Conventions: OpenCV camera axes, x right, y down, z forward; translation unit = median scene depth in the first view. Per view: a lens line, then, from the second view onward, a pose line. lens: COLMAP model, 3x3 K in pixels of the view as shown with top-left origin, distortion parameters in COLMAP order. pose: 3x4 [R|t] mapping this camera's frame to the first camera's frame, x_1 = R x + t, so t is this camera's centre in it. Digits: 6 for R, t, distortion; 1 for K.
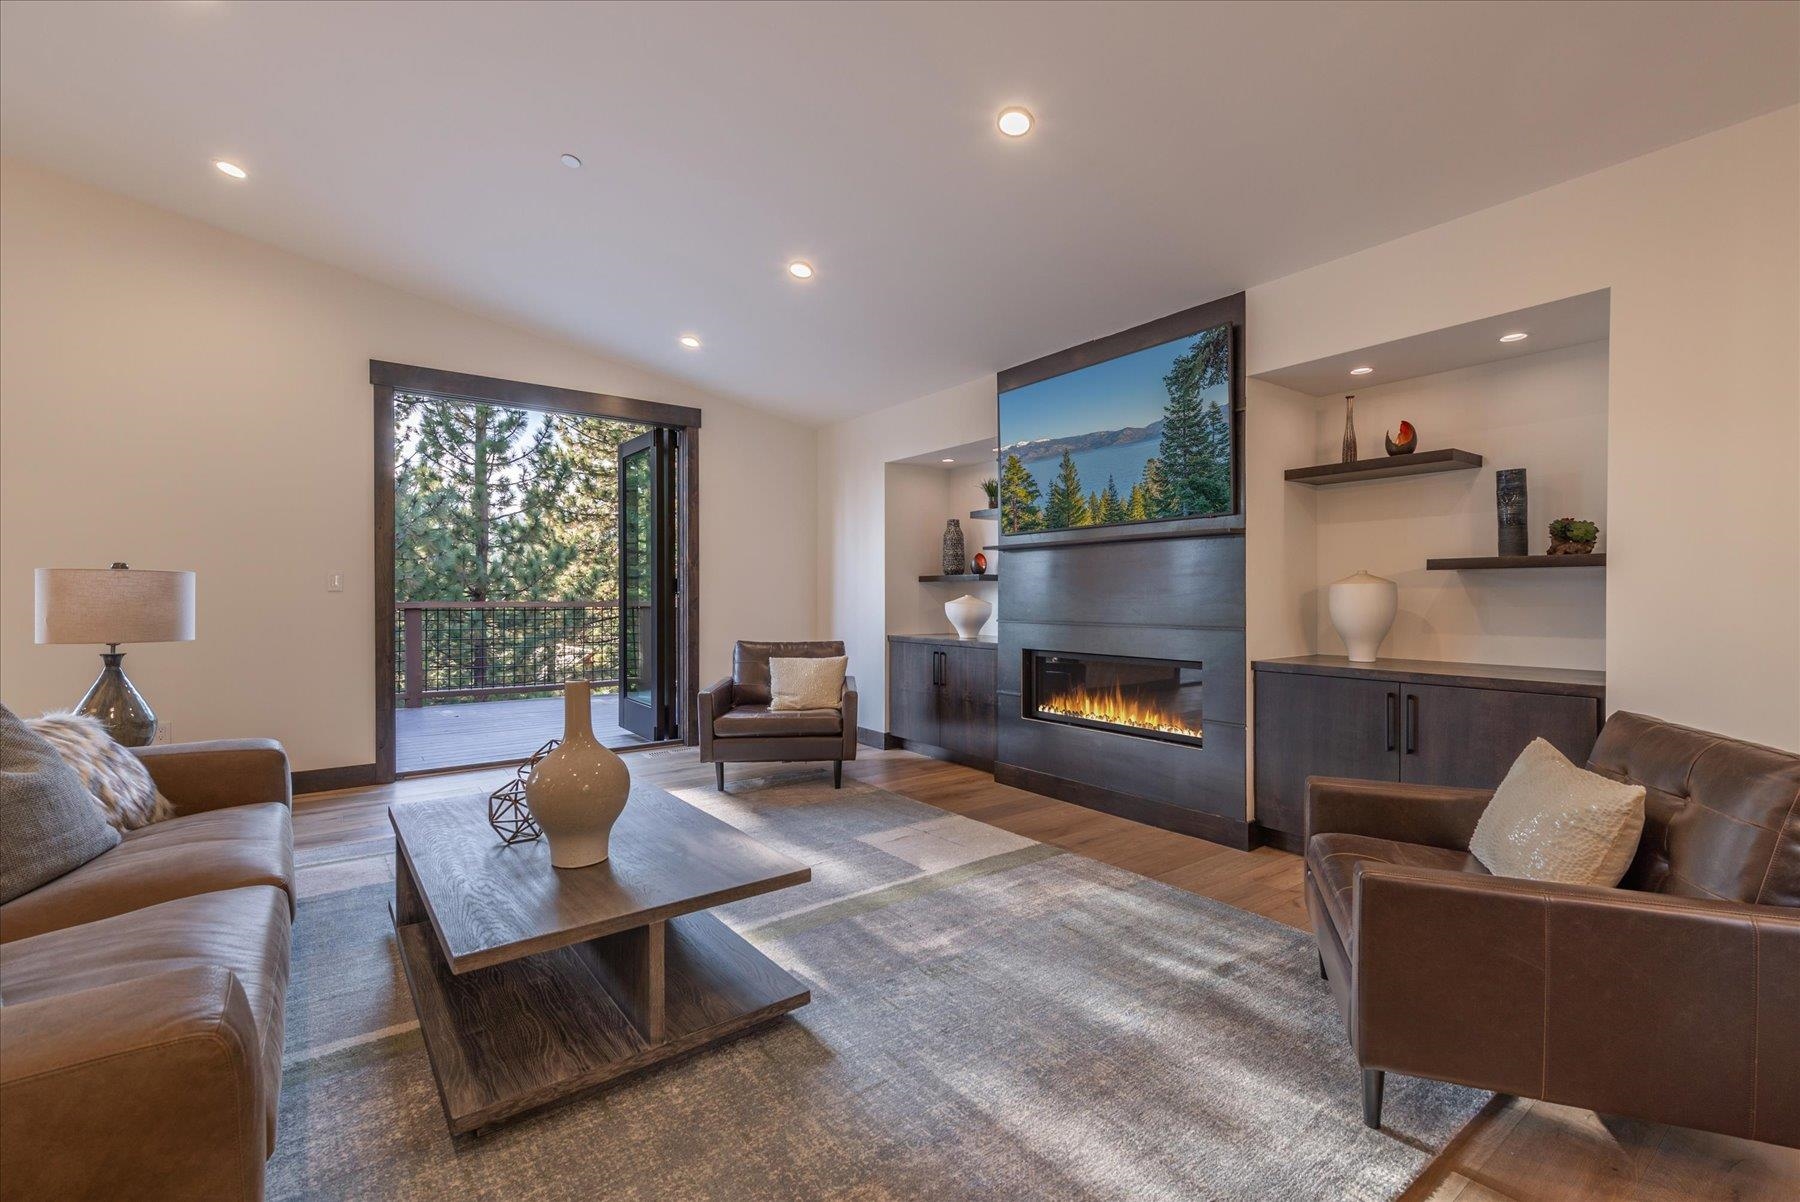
lens RADIAL K [[769.6, 0, 905.1], [0, 769.6, 601.6], [0, 0, 1]] dist [0.003176, -0.000324]
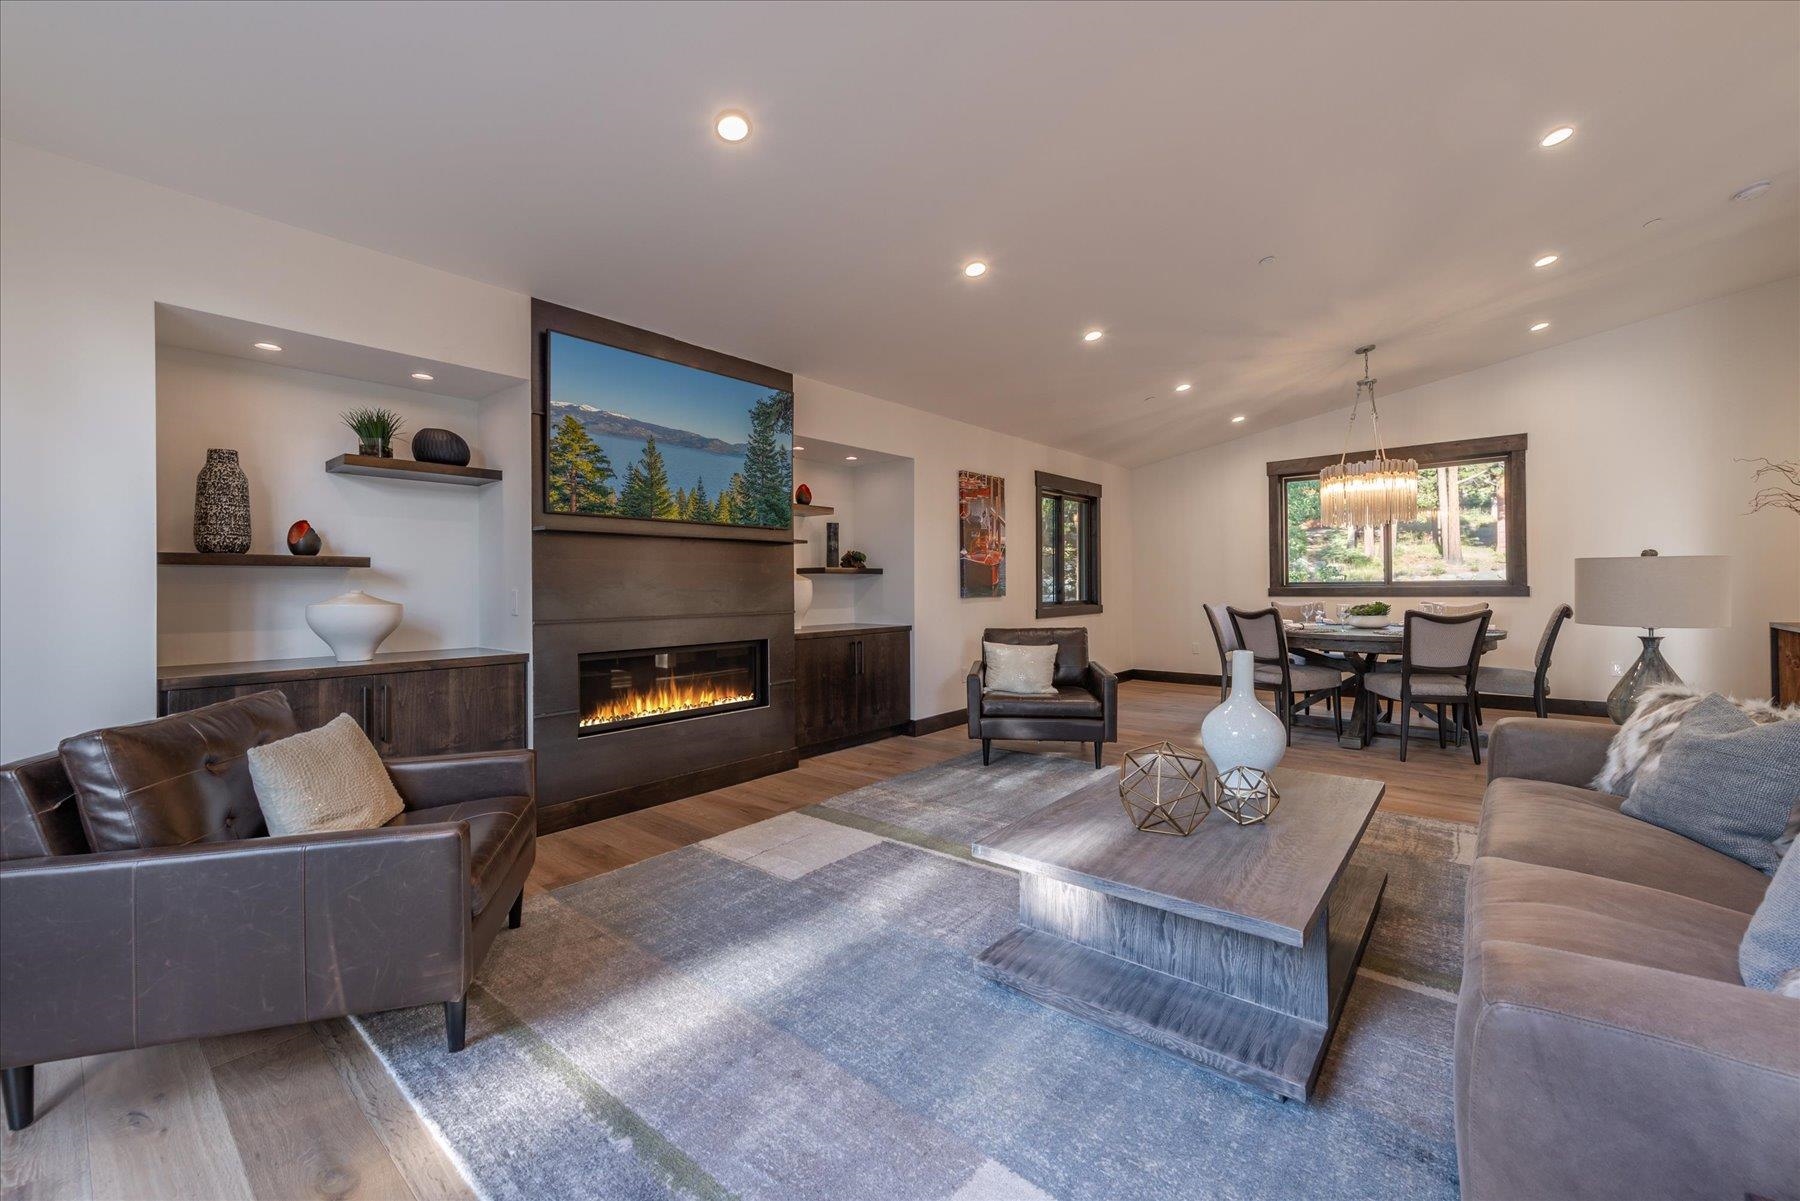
lens RADIAL K [[724.6, 0, 885.4], [0, 724.6, 584.1], [0, 0, 1]] dist [0.002442, 0.000098]
pose [[-0.213932, 0.005456, 0.976833, -0.784313], [0.014519, 0.999892, -0.002405, -0.008429], [-0.976741, 0.013668, -0.213988, 0.978868]]
